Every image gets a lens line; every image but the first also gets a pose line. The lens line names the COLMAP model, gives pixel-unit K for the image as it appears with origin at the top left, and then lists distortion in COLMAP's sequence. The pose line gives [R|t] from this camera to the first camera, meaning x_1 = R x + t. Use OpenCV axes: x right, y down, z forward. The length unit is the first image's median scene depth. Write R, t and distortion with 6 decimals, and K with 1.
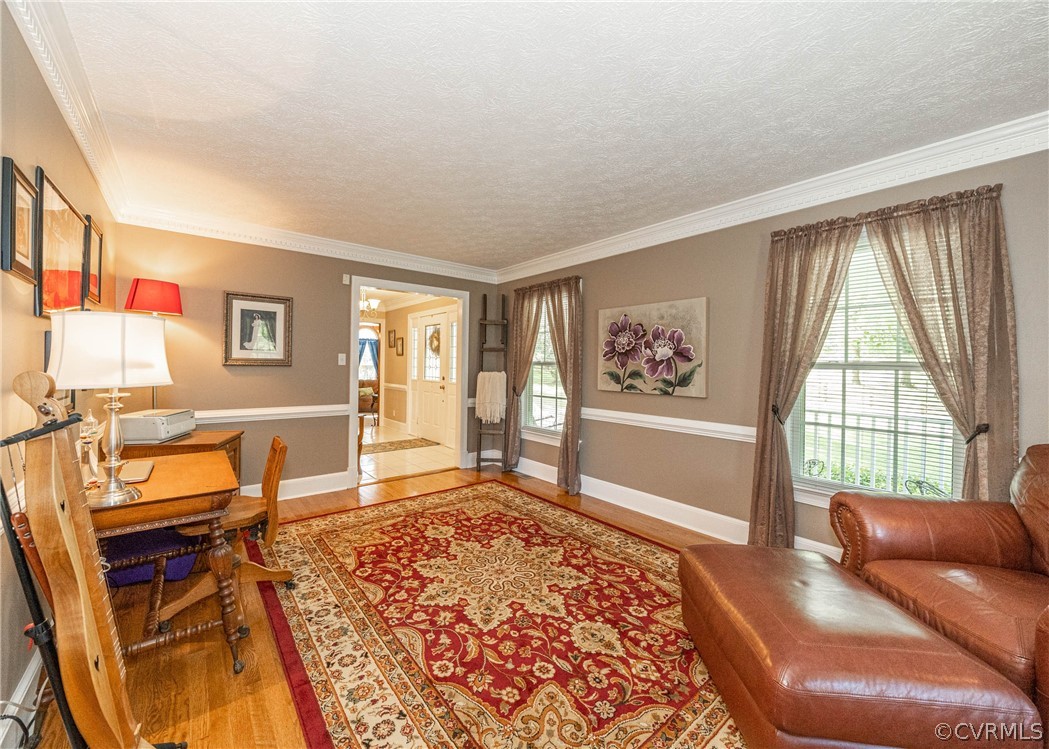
lens RADIAL K [[407.5, 0, 498.8], [0, 407.5, 365.1], [0, 0, 1]] dist [-0.000546, -0.000115]
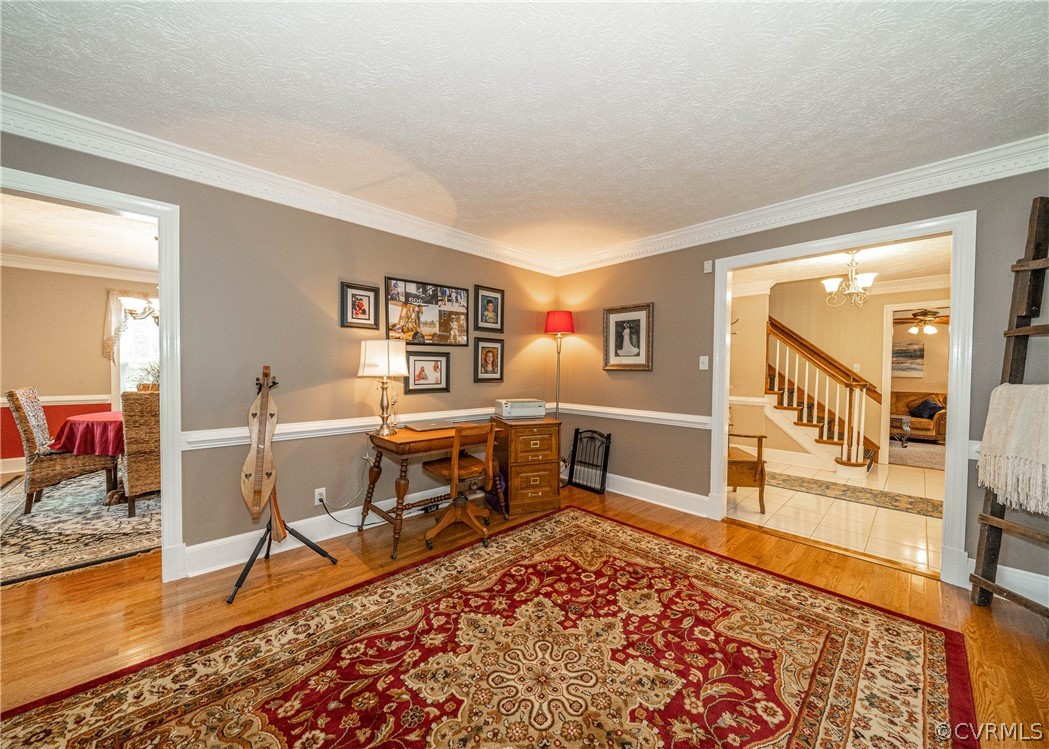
lens RADIAL K [[381.3, 0, 526.6], [0, 381.3, 376.7], [0, 0, 1]] dist [-0.003680, -0.000926]
pose [[0.114405, 0.007687, -0.993404, 0.519715], [-0.008170, 0.999944, 0.006797, 0.017618], [0.993401, 0.007339, 0.114461, 0.782705]]
